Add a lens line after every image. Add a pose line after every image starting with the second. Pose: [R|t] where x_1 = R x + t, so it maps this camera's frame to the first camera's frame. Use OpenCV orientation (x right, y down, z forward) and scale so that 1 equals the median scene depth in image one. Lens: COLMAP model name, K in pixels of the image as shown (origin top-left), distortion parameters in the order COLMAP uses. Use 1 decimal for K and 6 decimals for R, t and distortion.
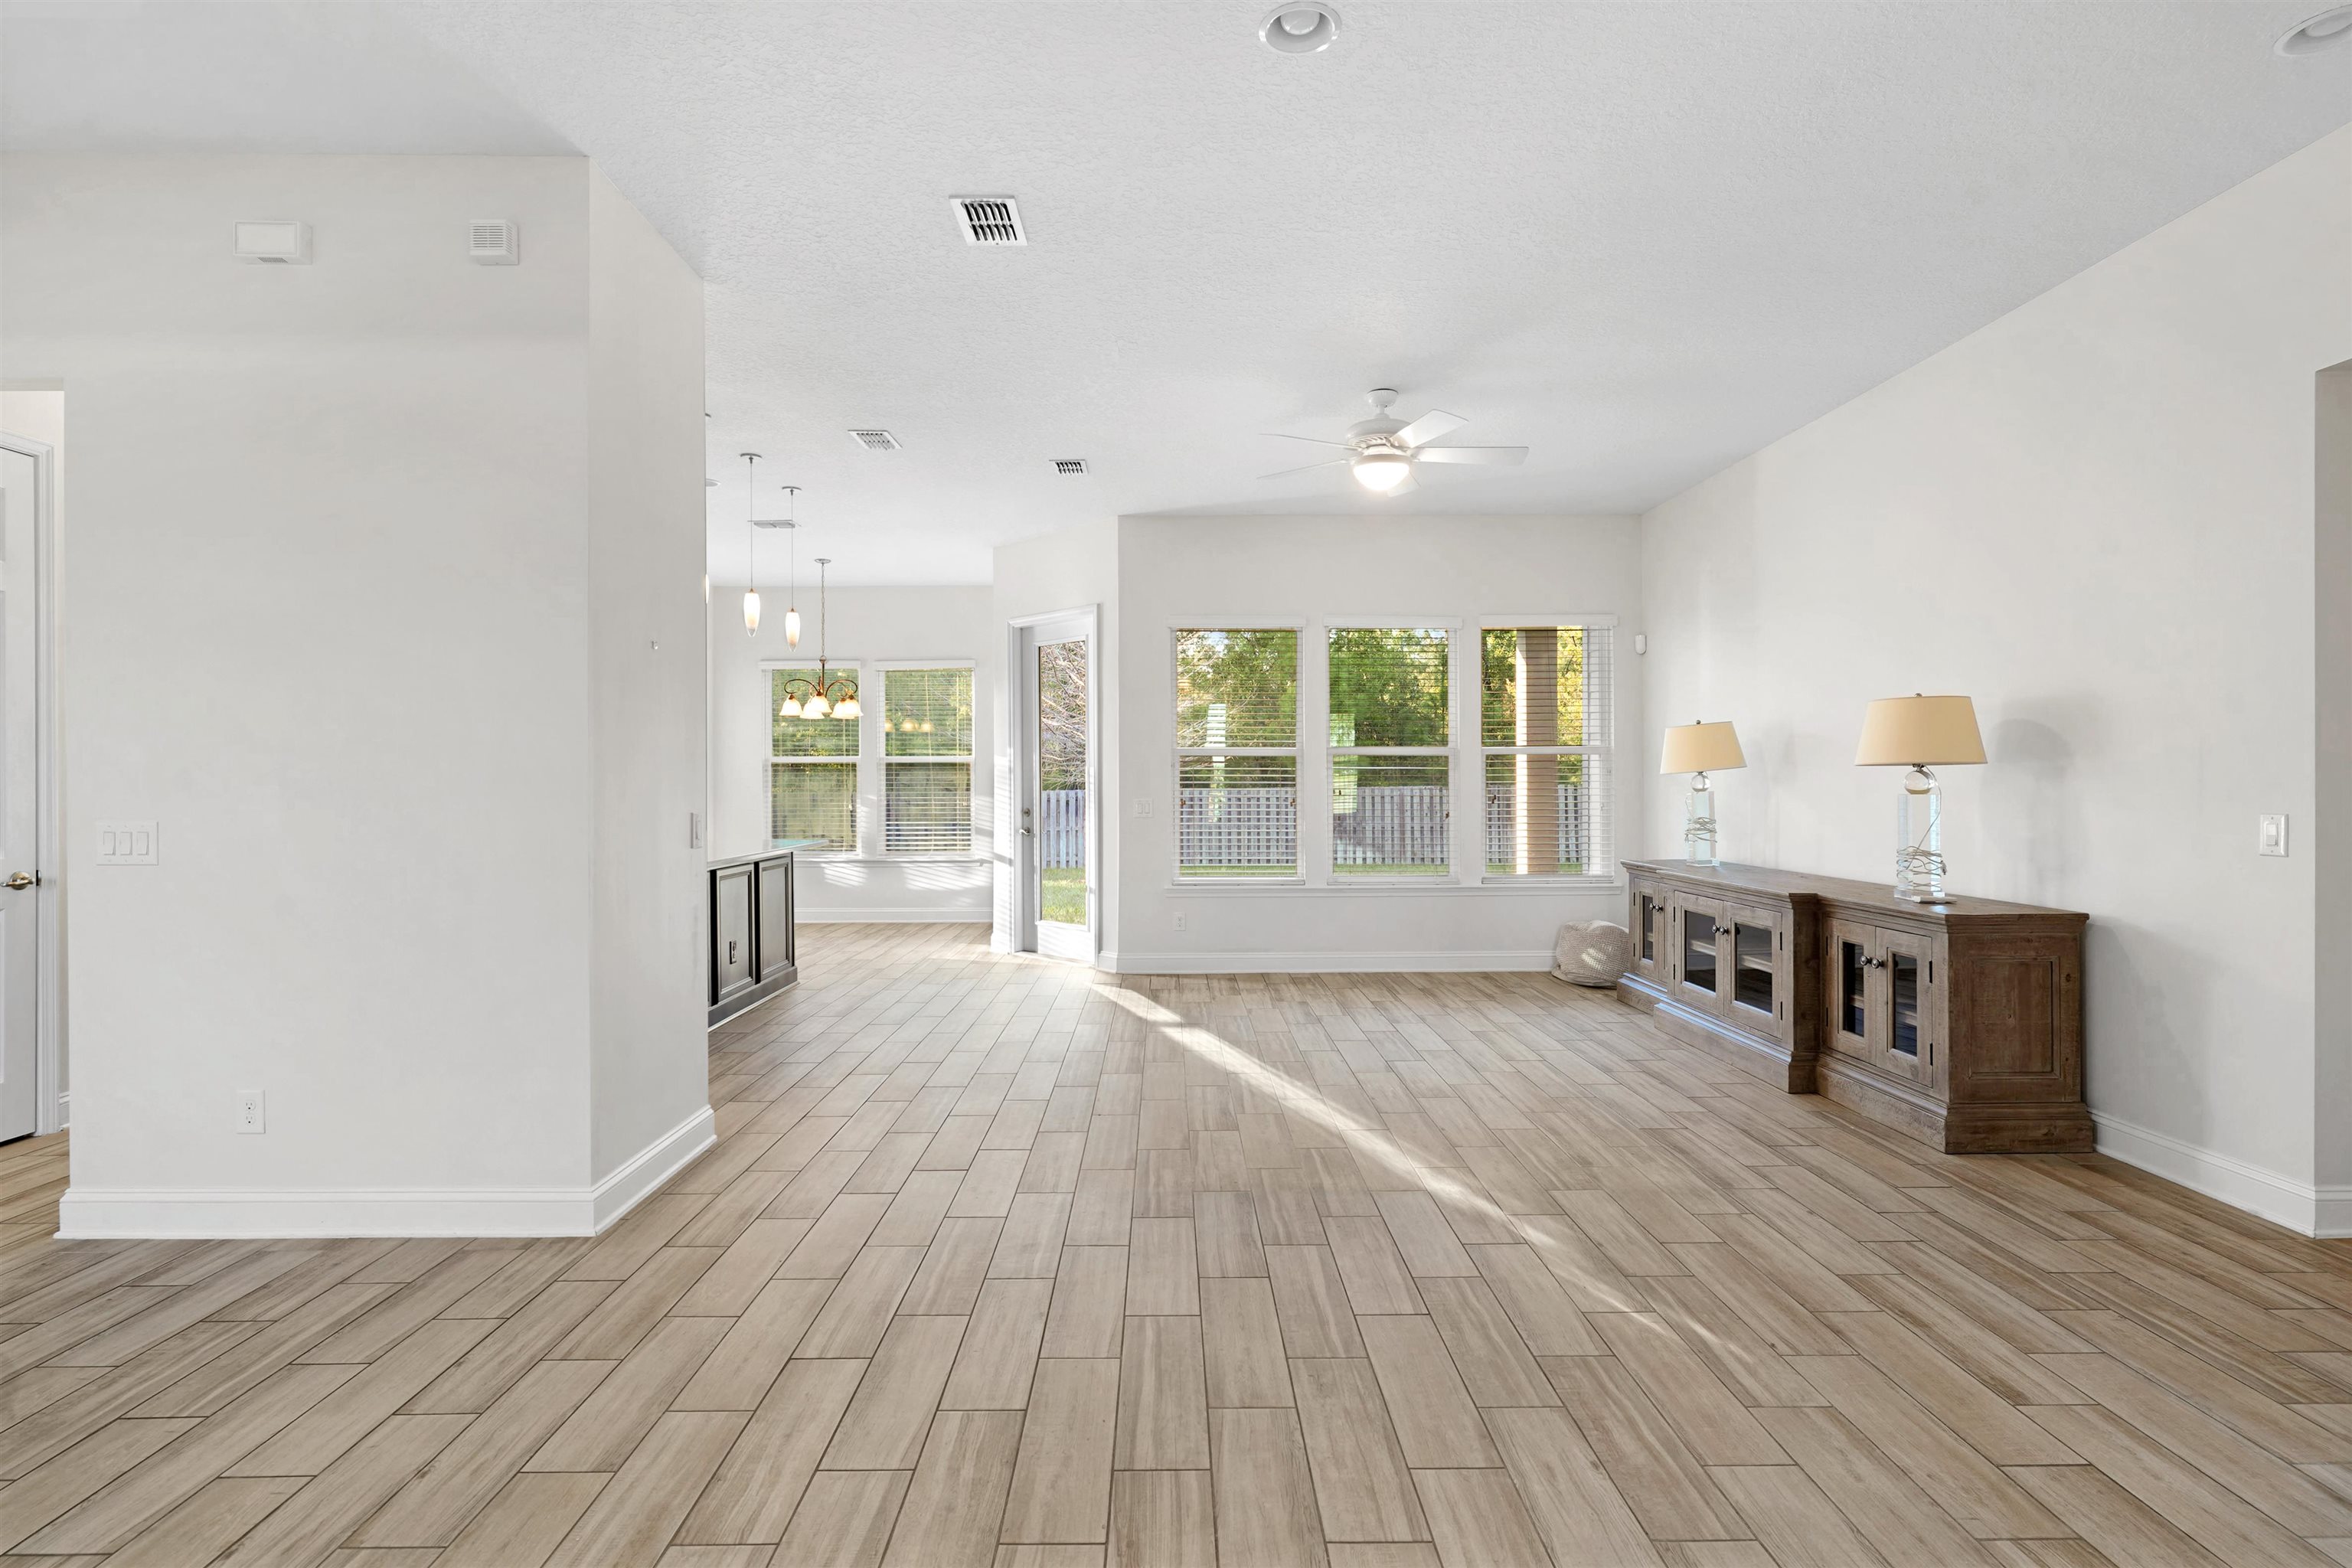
lens RADIAL K [[1146.0, 0, 1174.5], [0, 1146.0, 784.7], [0, 0, 1]] dist [-0.005002, 0.003937]
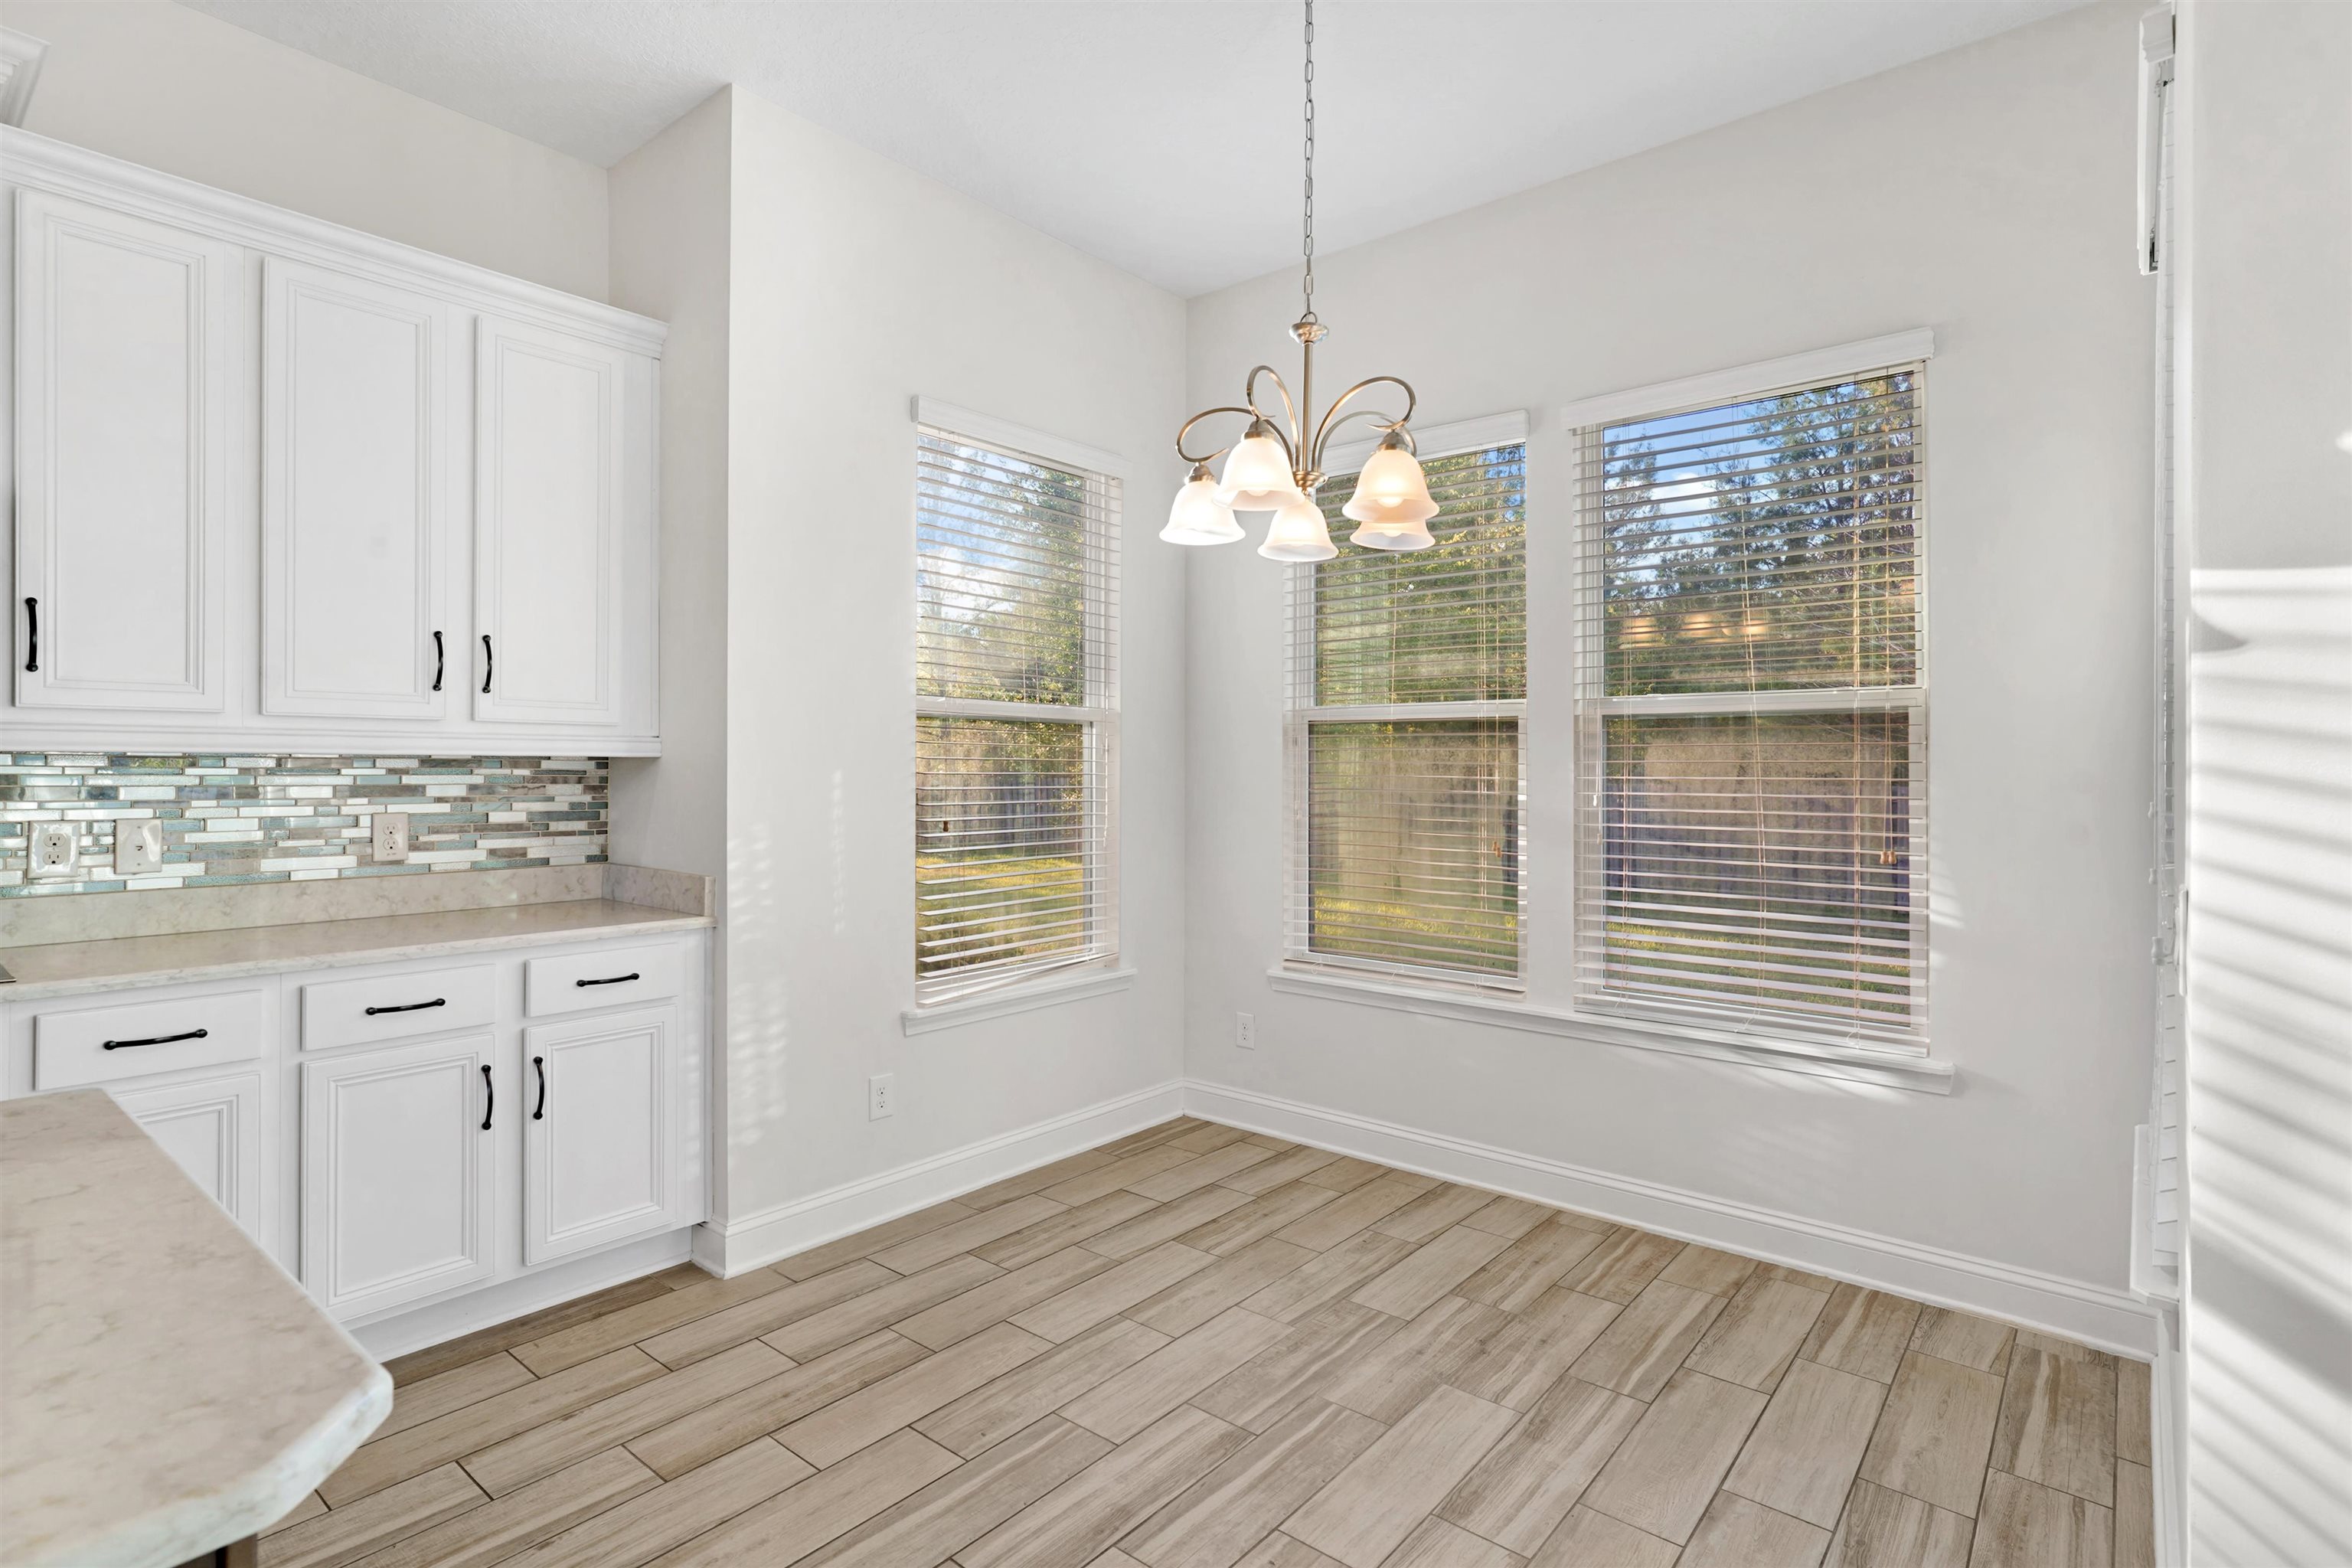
lens RADIAL K [[1146.0, 0, 1167.7], [0, 1146.0, 770.0], [0, 0, 1]] dist [-0.005002, 0.003937]
pose [[0.761023, 0.009006, -0.648662, -0.452577], [-0.008731, 0.999955, 0.003640, -0.013289], [0.648666, 0.002893, 0.761068, 2.250678]]
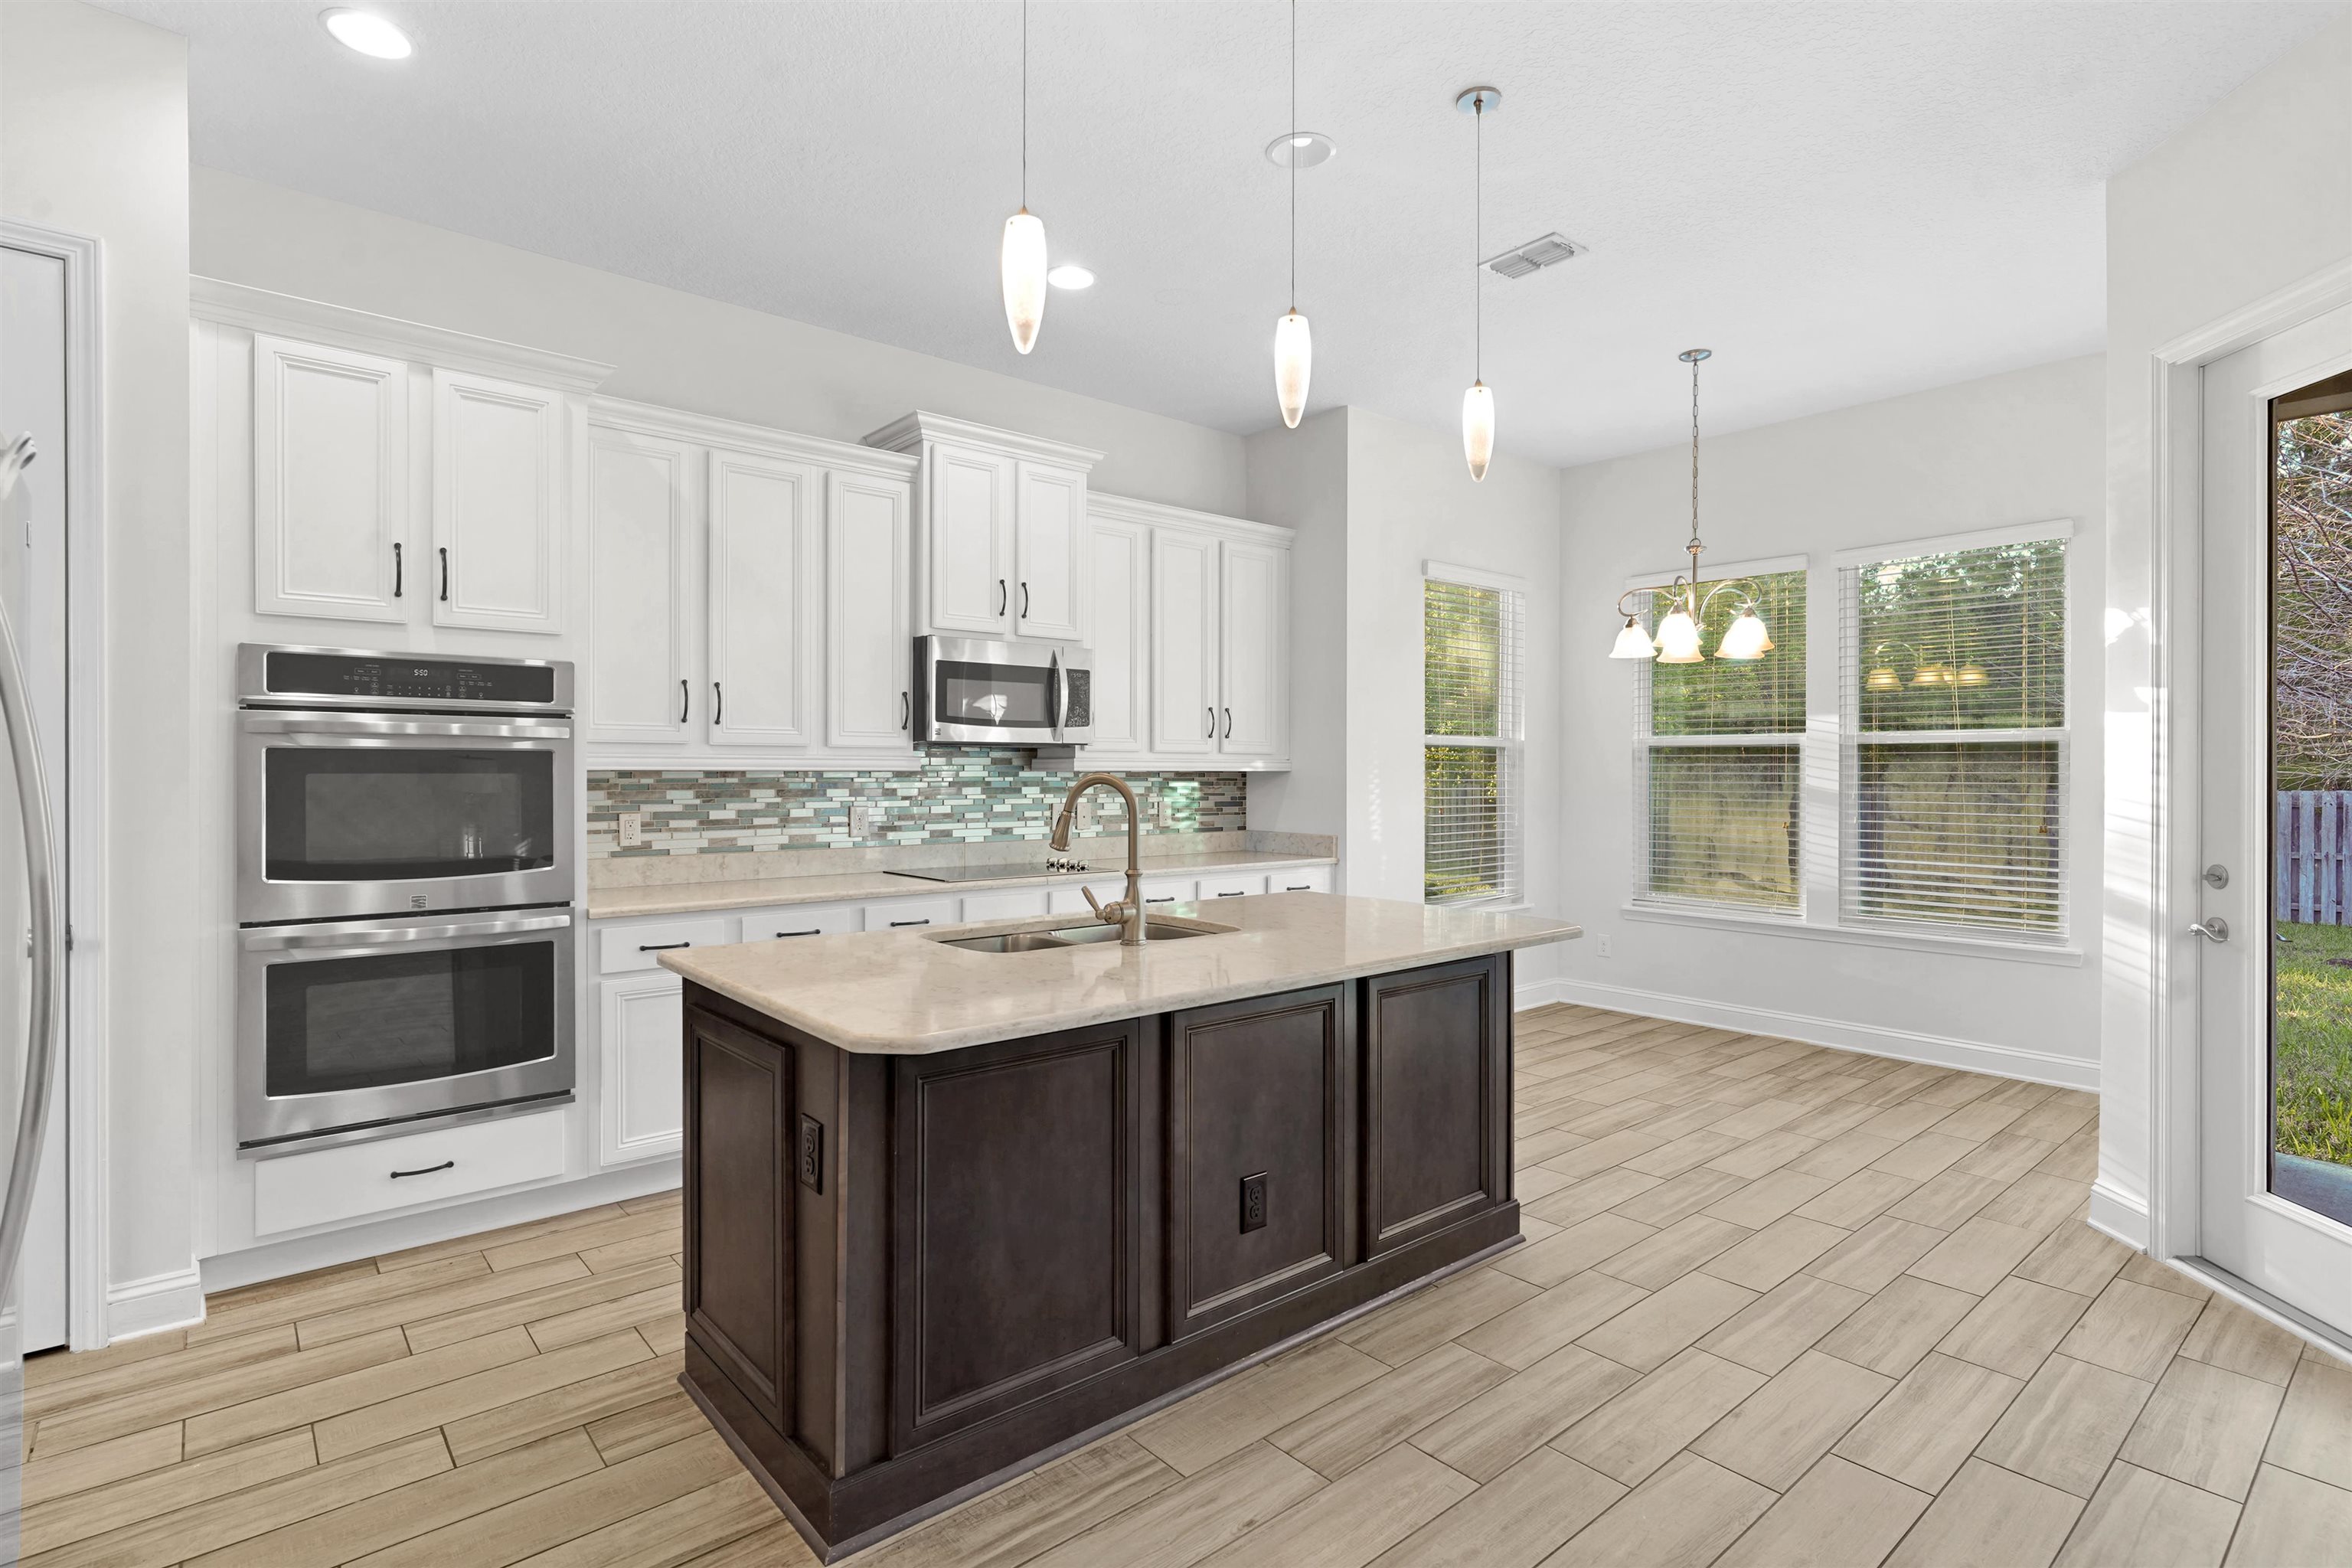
lens RADIAL K [[1146.0, 0, 1167.7], [0, 1146.0, 775.8], [0, 0, 1]] dist [-0.005002, 0.003937]
pose [[0.641029, 0.008725, -0.767467, -0.175944], [-0.006731, 0.999961, 0.005746, -0.018890], [0.767487, 0.001482, 0.641062, 1.411089]]
